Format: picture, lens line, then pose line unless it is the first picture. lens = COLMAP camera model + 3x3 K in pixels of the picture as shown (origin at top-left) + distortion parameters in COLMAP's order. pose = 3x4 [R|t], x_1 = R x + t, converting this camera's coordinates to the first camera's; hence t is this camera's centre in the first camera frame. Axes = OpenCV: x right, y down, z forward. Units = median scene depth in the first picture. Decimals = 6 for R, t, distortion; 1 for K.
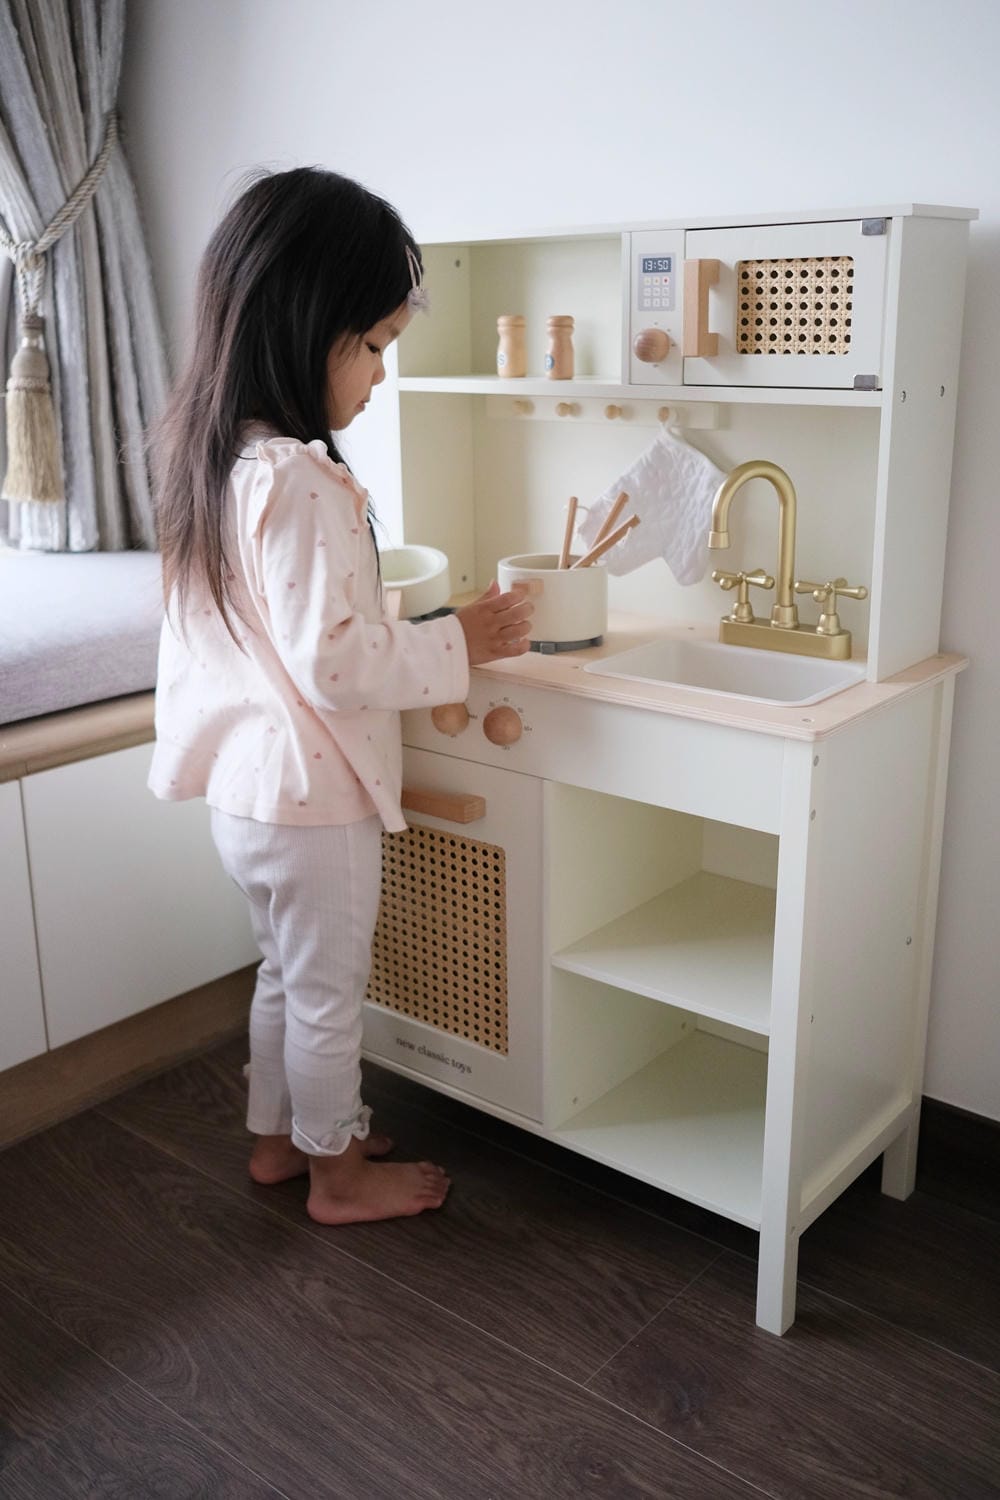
lens RADIAL K [[1425.5, 0, 495.3], [0, 1425.5, 703.4], [0, 0, 1]] dist [-0.046855, 0.122010]
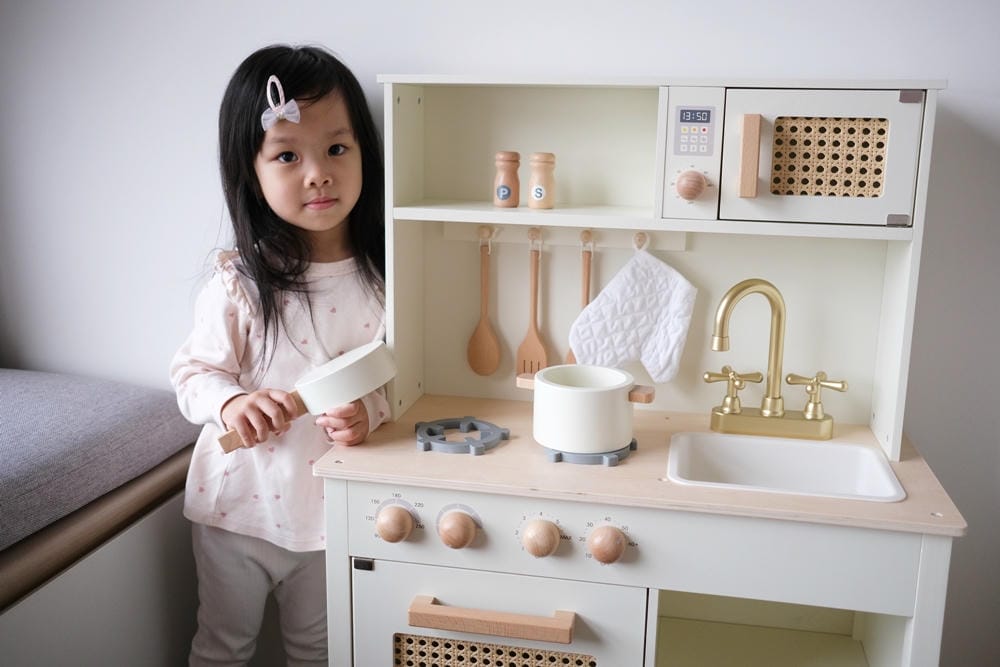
lens RADIAL K [[950.4, 0, 506.0], [0, 950.4, 310.1], [0, 0, 1]] dist [-0.046855, 0.122010]
pose [[0.880233, -0.057898, 0.470996, -0.401008], [0.093531, 0.994227, -0.052580, -0.132195], [-0.465233, 0.090335, 0.880567, 0.428369]]
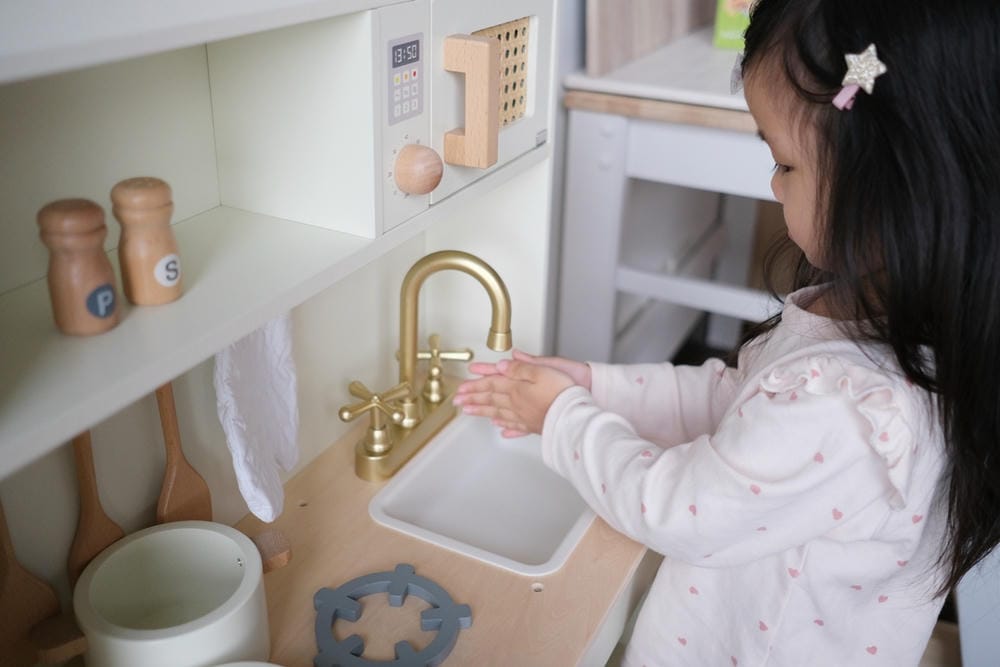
lens RADIAL K [[950.4, 0, 506.0], [0, 950.4, 310.1], [0, 0, 1]] dist [-0.046855, 0.122010]
pose [[-0.234057, -0.405480, 0.883631, -0.348505], [0.238890, 0.857027, 0.456549, -0.410230], [-0.942417, 0.317949, -0.103728, 1.075195]]
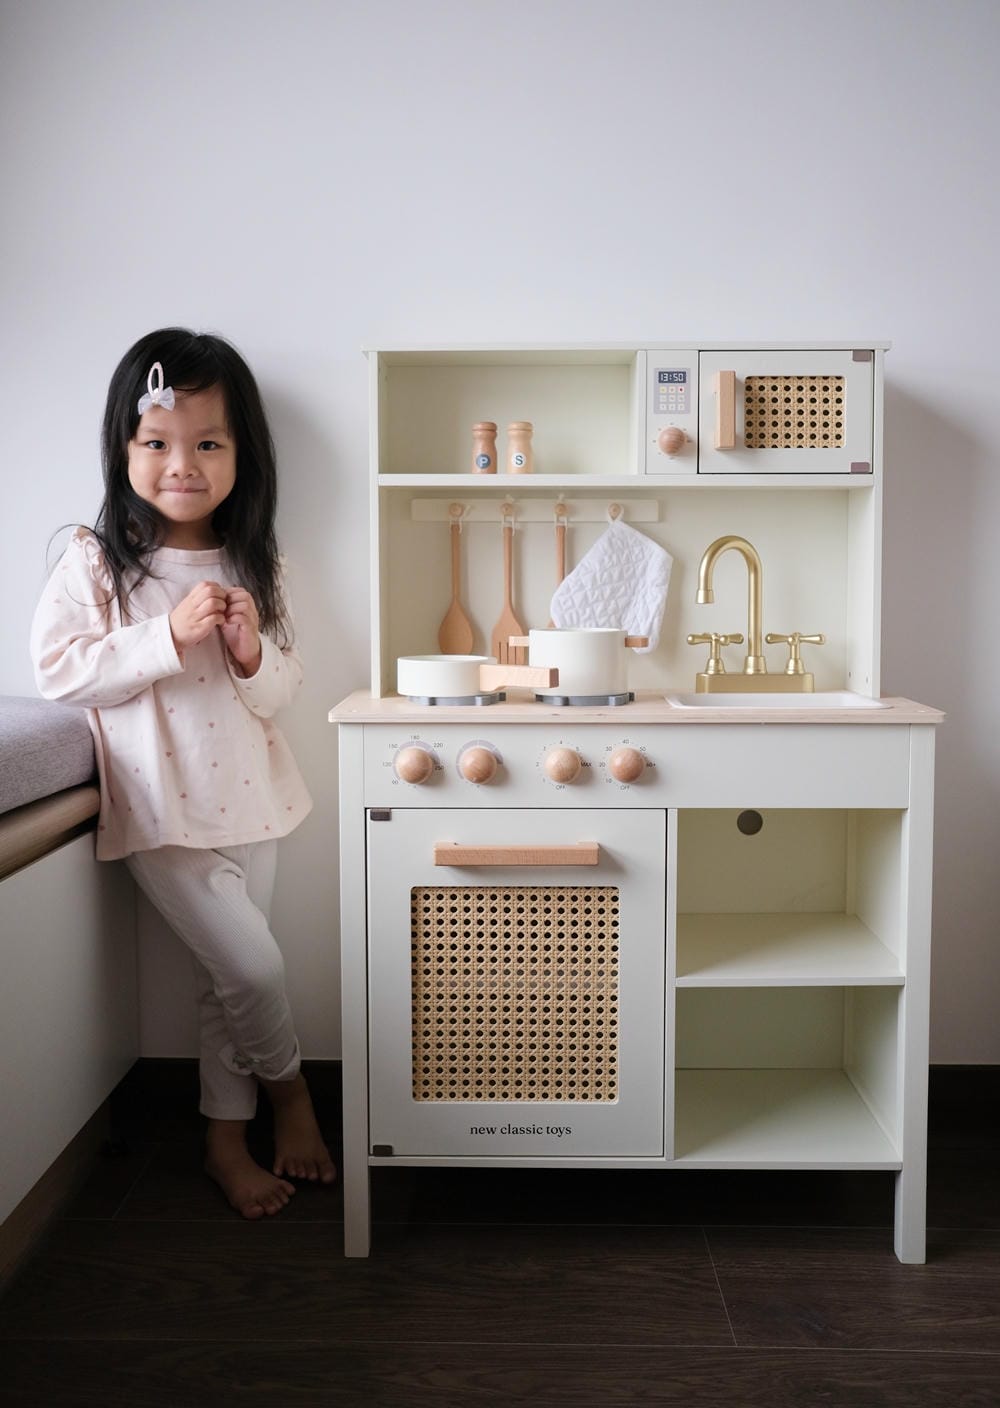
lens RADIAL K [[1408.4, 0, 499.8], [0, 1408.4, 630.9], [0, 0, 1]] dist [-0.004833, -0.004116]
pose [[0.782102, -0.013704, 0.623000, -0.784126], [0.153991, 0.973002, -0.171914, 0.091444], [-0.603824, 0.230390, 0.763097, 0.224315]]
